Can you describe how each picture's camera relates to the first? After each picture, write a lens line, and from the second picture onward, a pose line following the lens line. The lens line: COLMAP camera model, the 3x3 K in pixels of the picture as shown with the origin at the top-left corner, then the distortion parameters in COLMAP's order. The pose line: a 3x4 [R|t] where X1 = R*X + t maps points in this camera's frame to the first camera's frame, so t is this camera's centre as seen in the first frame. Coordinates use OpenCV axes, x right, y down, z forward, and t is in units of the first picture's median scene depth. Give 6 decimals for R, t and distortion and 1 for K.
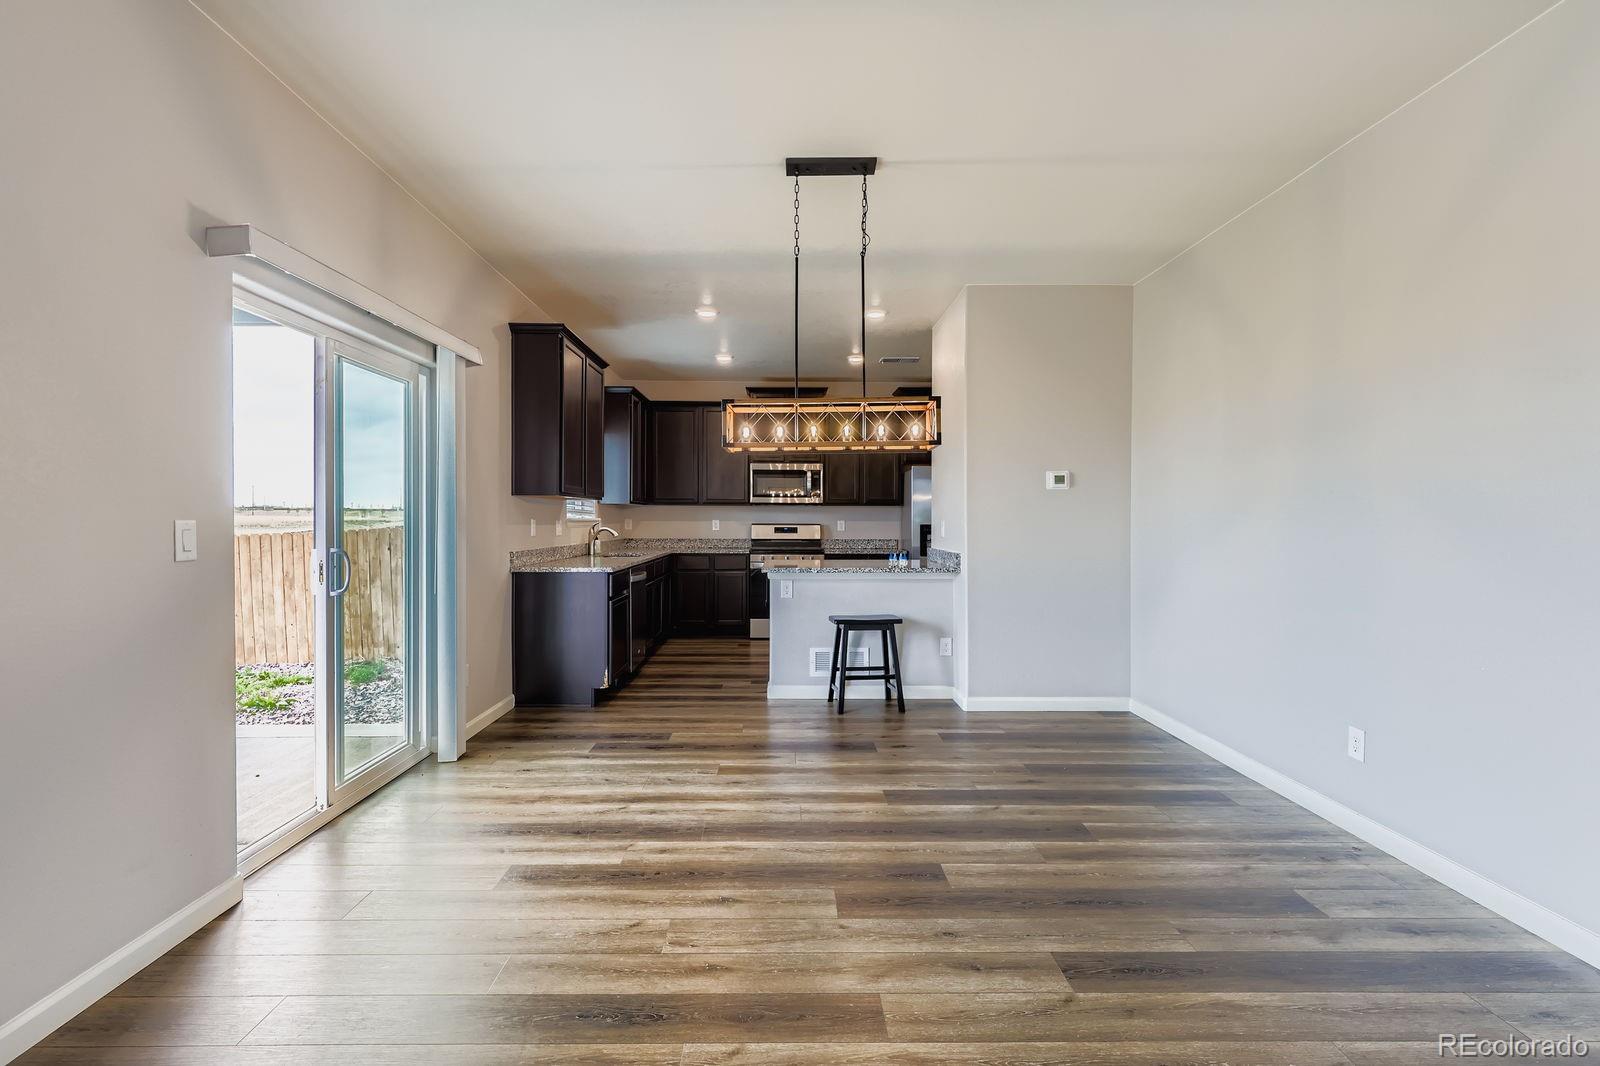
lens RADIAL K [[735.2, 0, 789.1], [0, 735.2, 531.2], [0, 0, 1]] dist [0.010210, -0.004258]
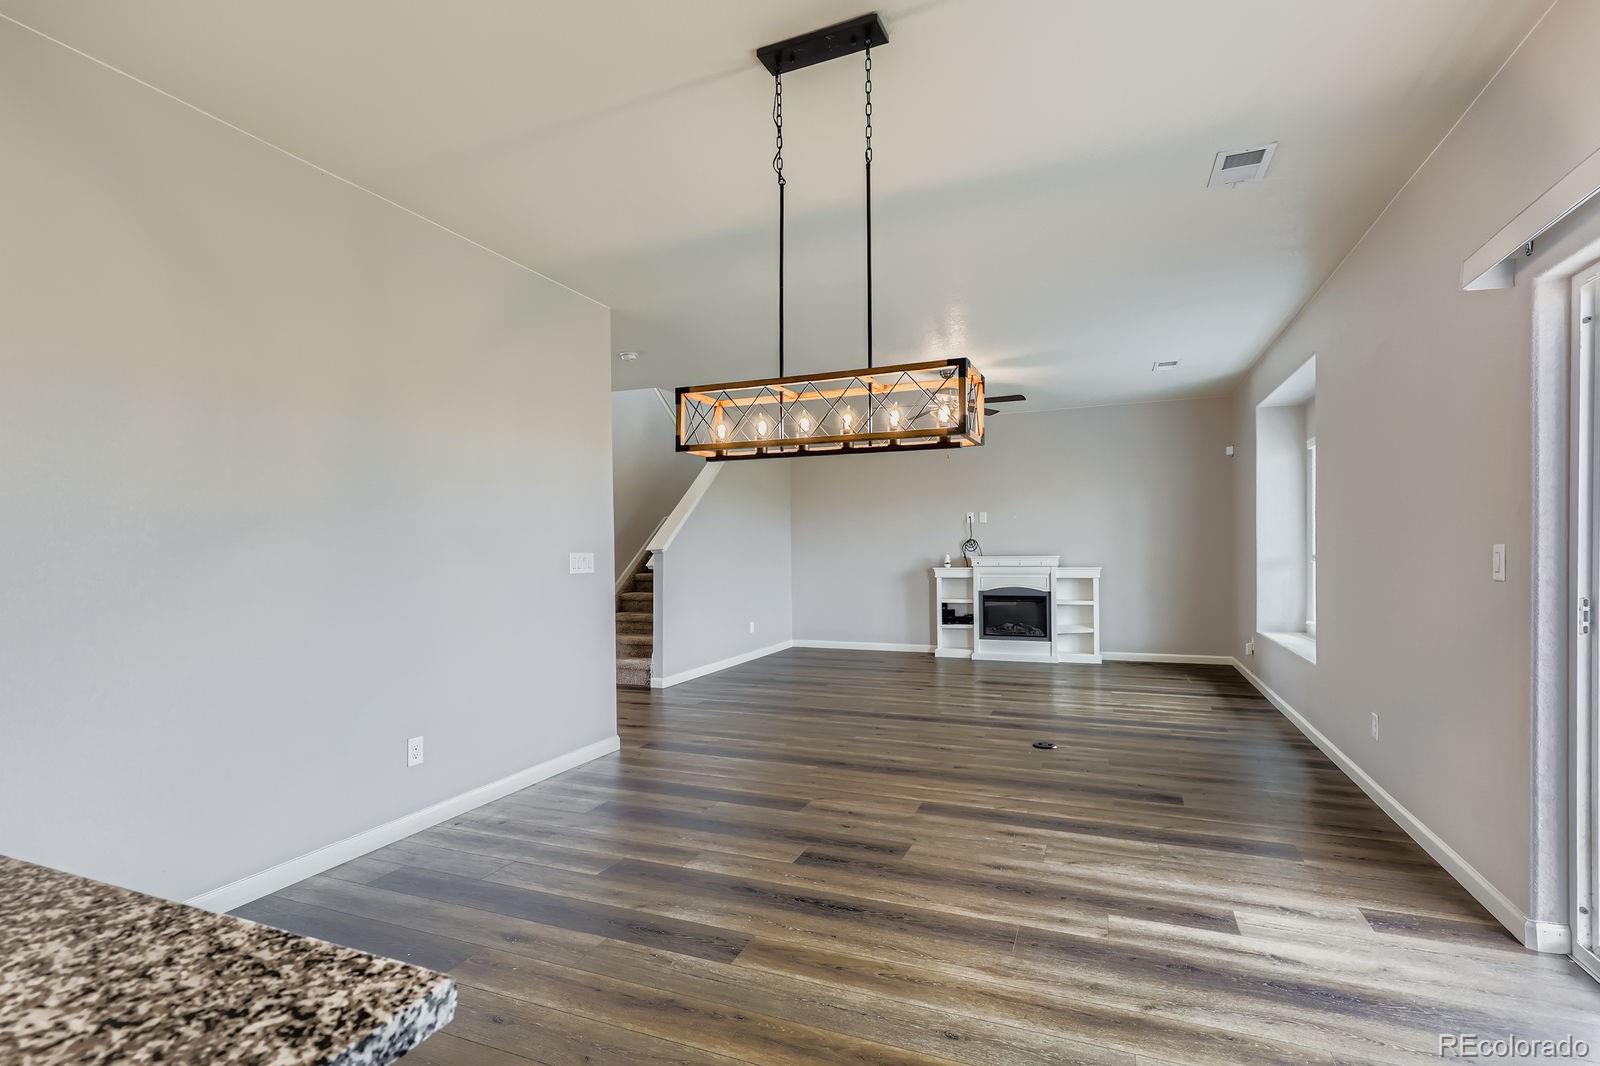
lens RADIAL K [[735.2, 0, 805.3], [0, 735.2, 555.2], [0, 0, 1]] dist [0.010210, -0.004258]
pose [[-0.920733, 0.005602, 0.390154, -0.129002], [0.015399, 0.999640, 0.021986, -0.015141], [-0.389890, 0.026251, -0.920487, 1.060099]]
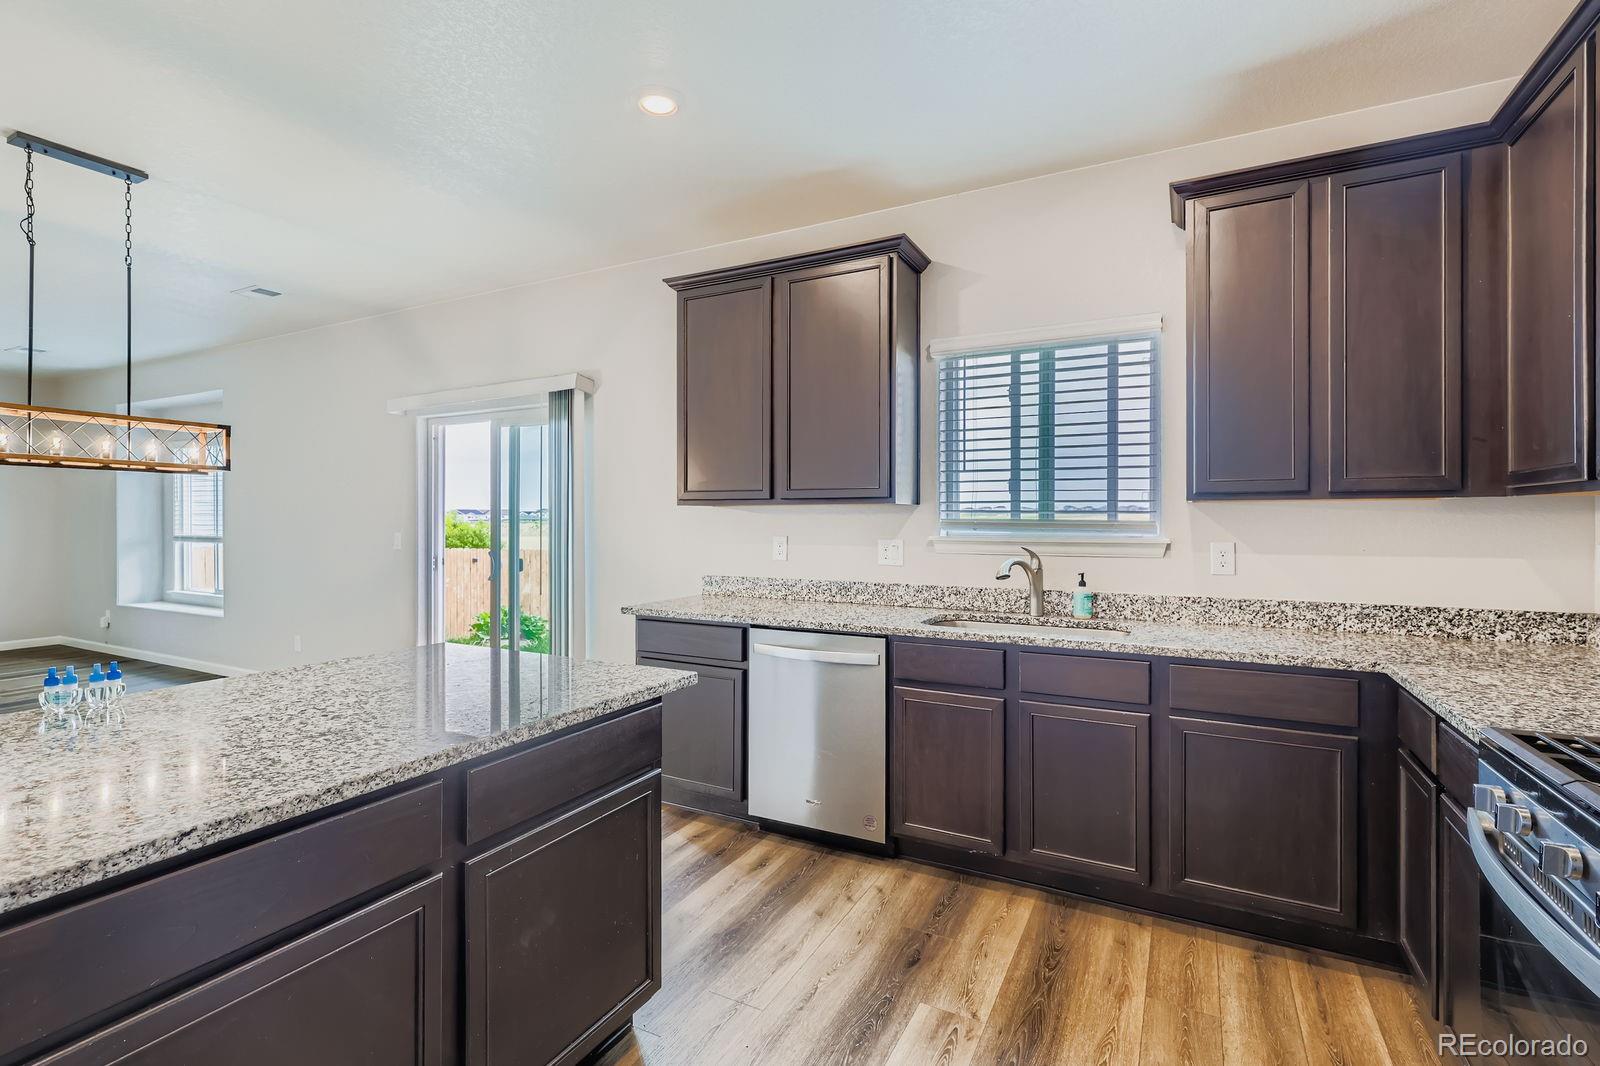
lens RADIAL K [[735.2, 0, 804.8], [0, 735.2, 518.3], [0, 0, 1]] dist [0.010210, -0.004258]
pose [[-0.473998, -0.002172, -0.880523, 0.289576], [-0.015189, 0.999868, 0.005710, -0.040012], [0.880395, 0.016081, -0.473968, 1.437000]]
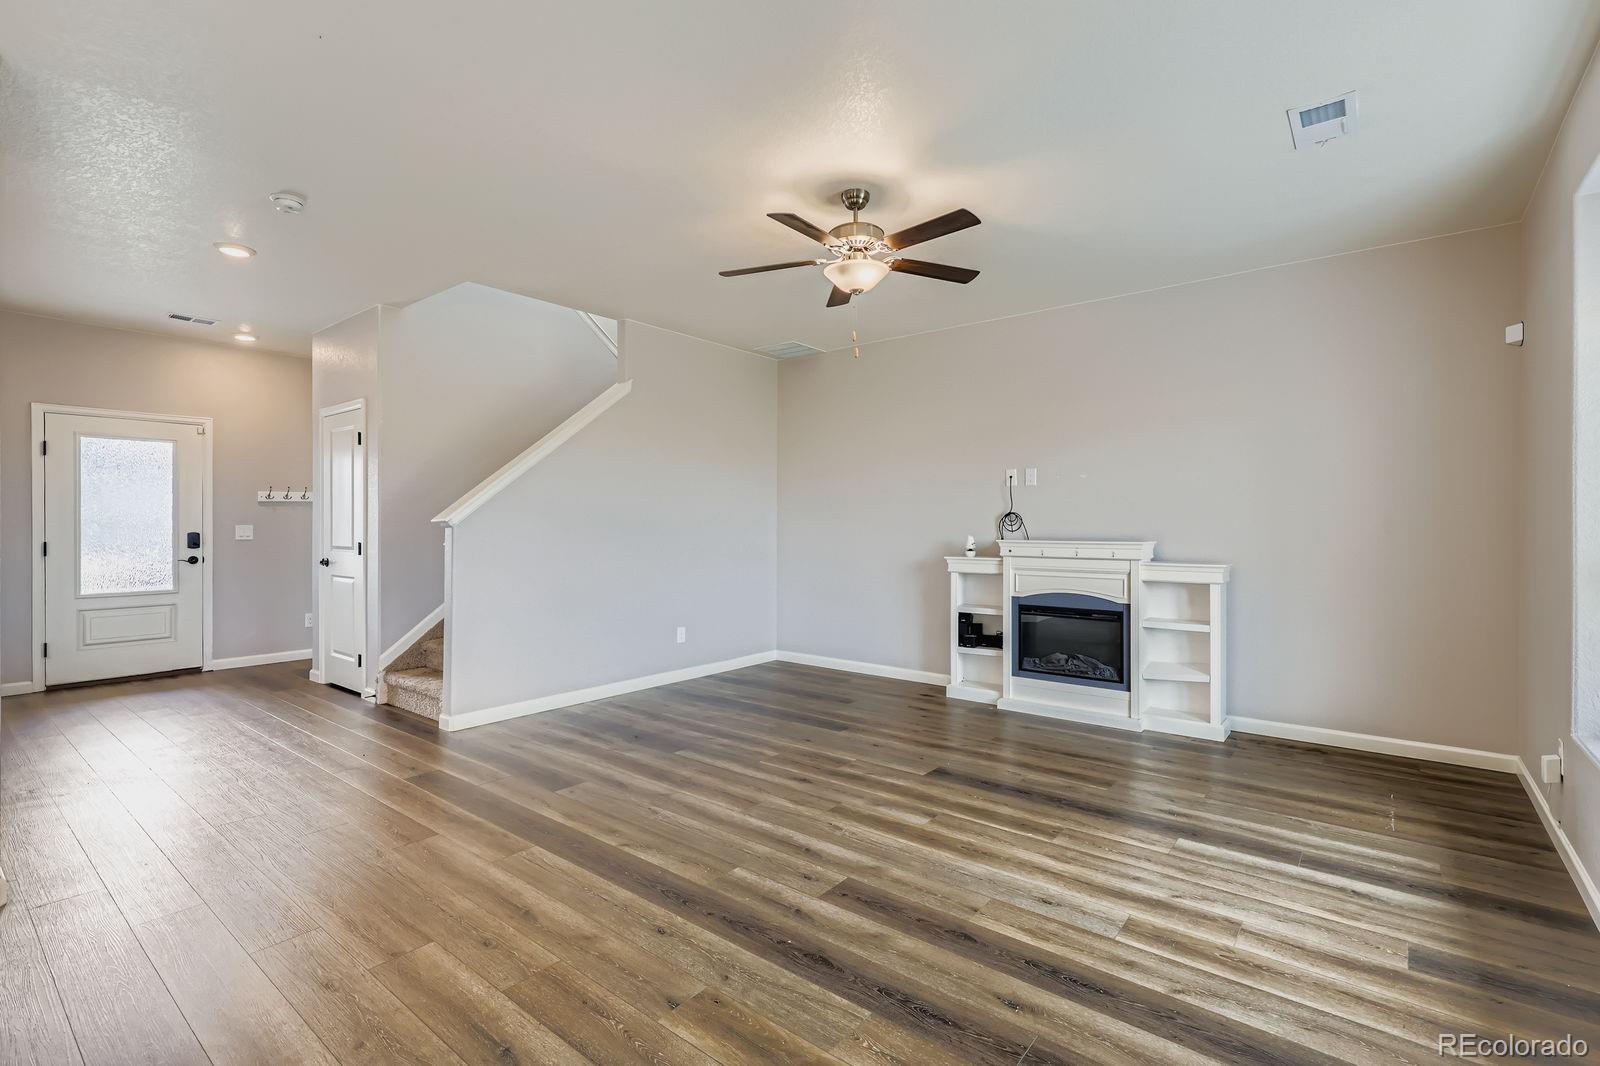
lens RADIAL K [[735.2, 0, 809.2], [0, 735.2, 523.0], [0, 0, 1]] dist [0.010210, -0.004258]
pose [[-0.780242, -0.001783, 0.625475, -0.255275], [0.005073, 0.999945, 0.009179, -0.003586], [-0.625457, 0.010335, -0.780190, 0.340650]]
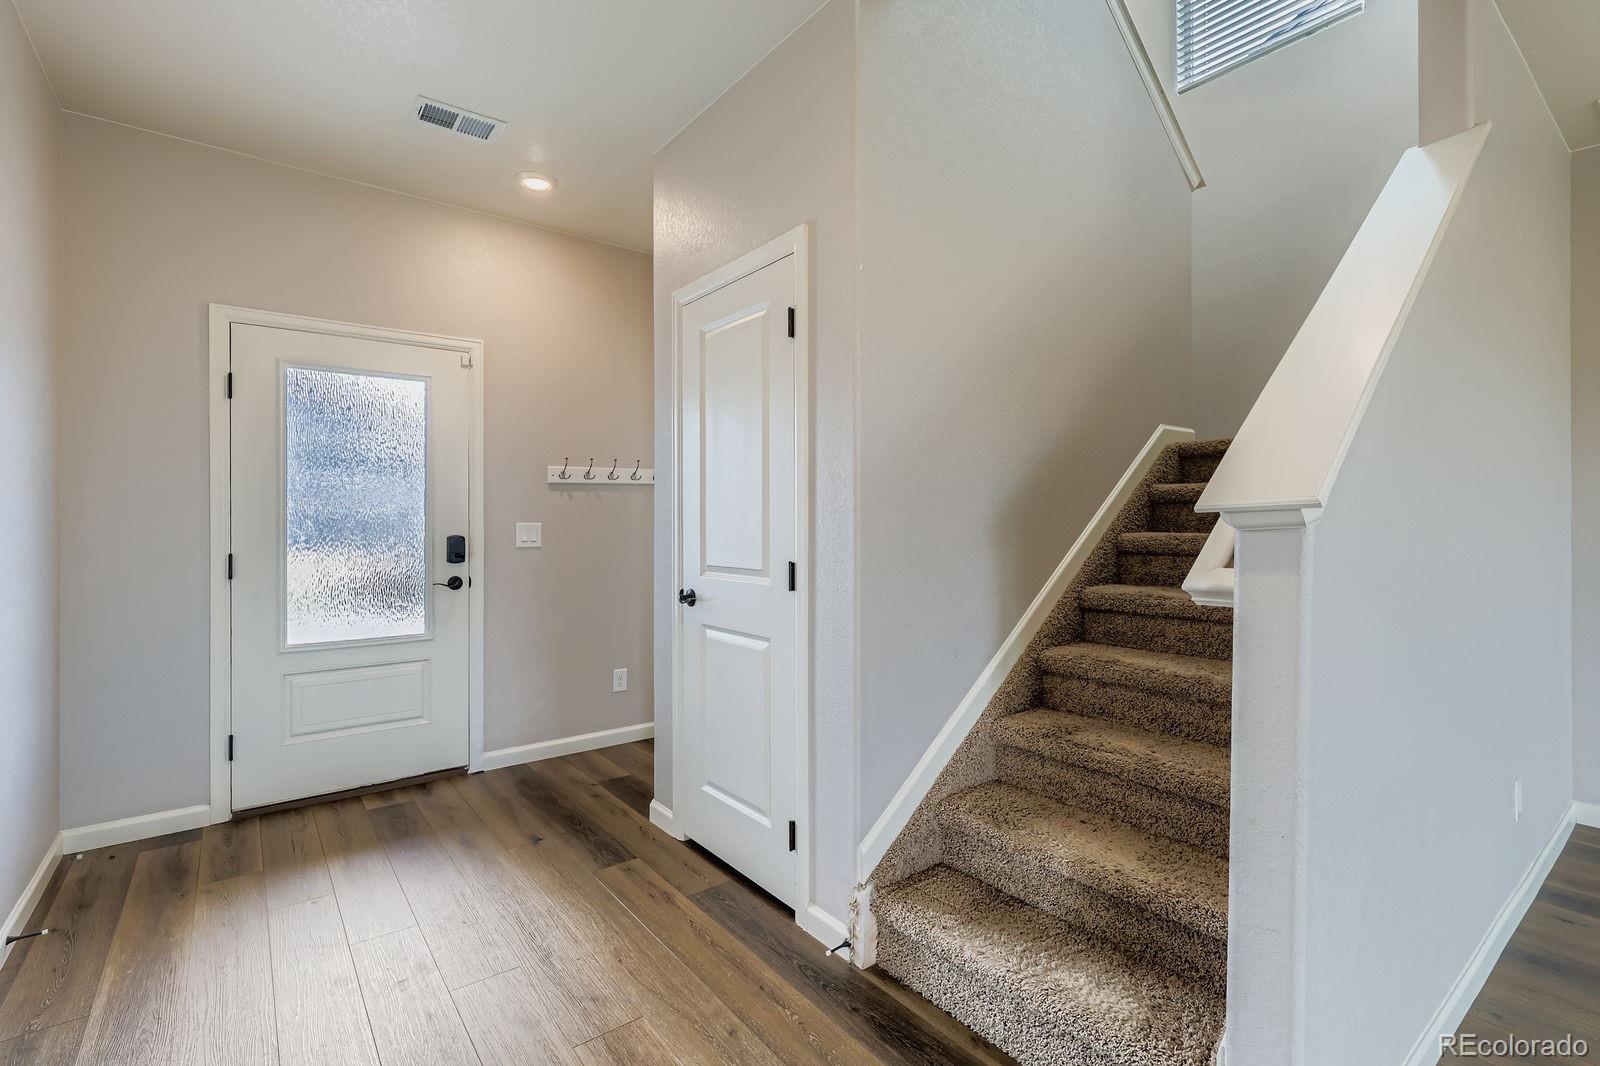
lens RADIAL K [[735.2, 0, 797.6], [0, 735.2, 515.6], [0, 0, 1]] dist [0.010210, -0.004258]
pose [[-0.610001, 0.004217, 0.792389, 0.544466], [0.009036, 0.999958, 0.001635, 0.001046], [-0.792349, 0.008157, -0.610013, 0.195046]]
